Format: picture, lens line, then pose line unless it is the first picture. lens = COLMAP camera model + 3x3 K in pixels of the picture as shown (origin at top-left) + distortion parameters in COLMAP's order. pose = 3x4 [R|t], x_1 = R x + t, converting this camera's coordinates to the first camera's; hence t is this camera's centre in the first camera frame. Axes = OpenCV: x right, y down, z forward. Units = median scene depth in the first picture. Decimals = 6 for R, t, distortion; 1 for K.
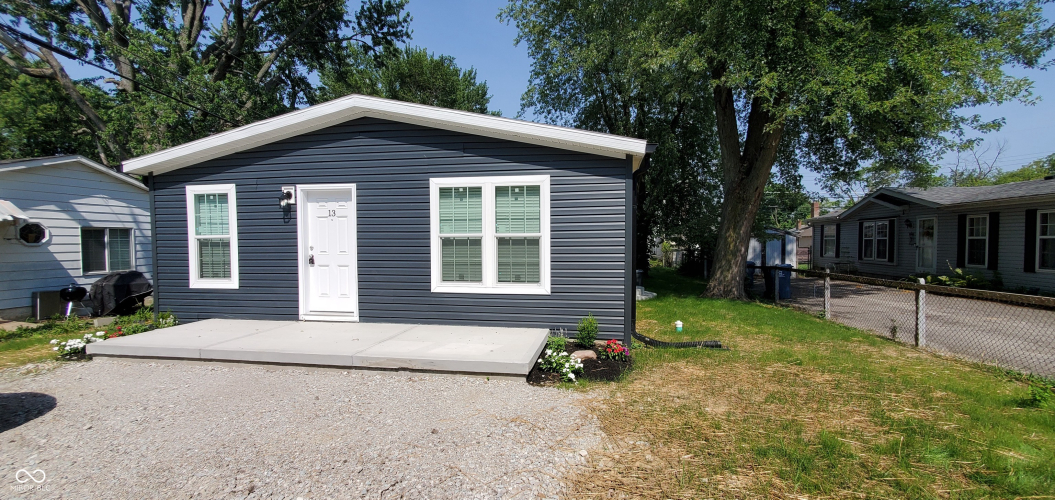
lens RADIAL K [[419.0, 0, 531.5], [0, 419.0, 256.2], [0, 0, 1]] dist [0.002929, -0.002350]
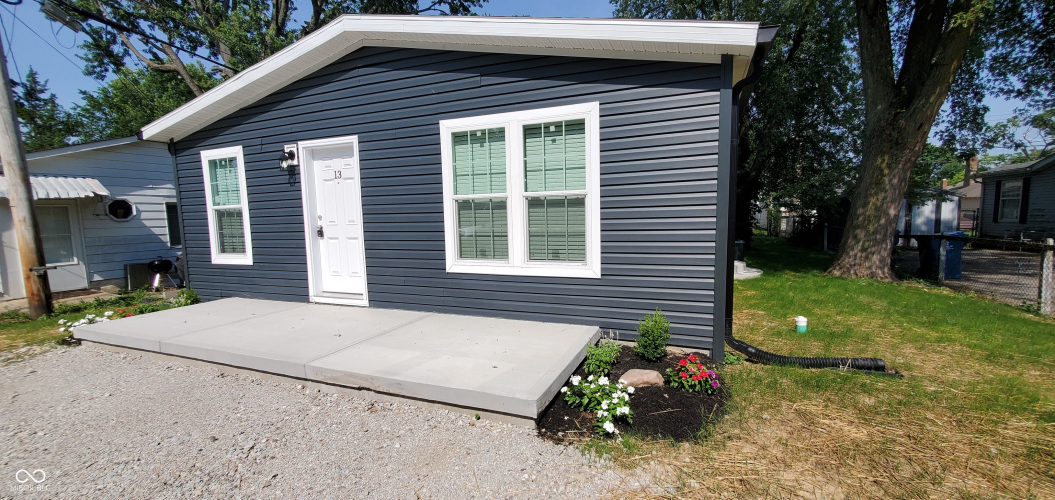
lens RADIAL K [[419.0, 0, 531.5], [0, 419.0, 256.2], [0, 0, 1]] dist [0.002929, -0.002350]
pose [[0.978574, 0.002399, -0.205880, 0.071629], [0.011774, 0.997644, 0.067586, 0.006750], [0.205557, -0.068562, 0.976241, 0.285569]]
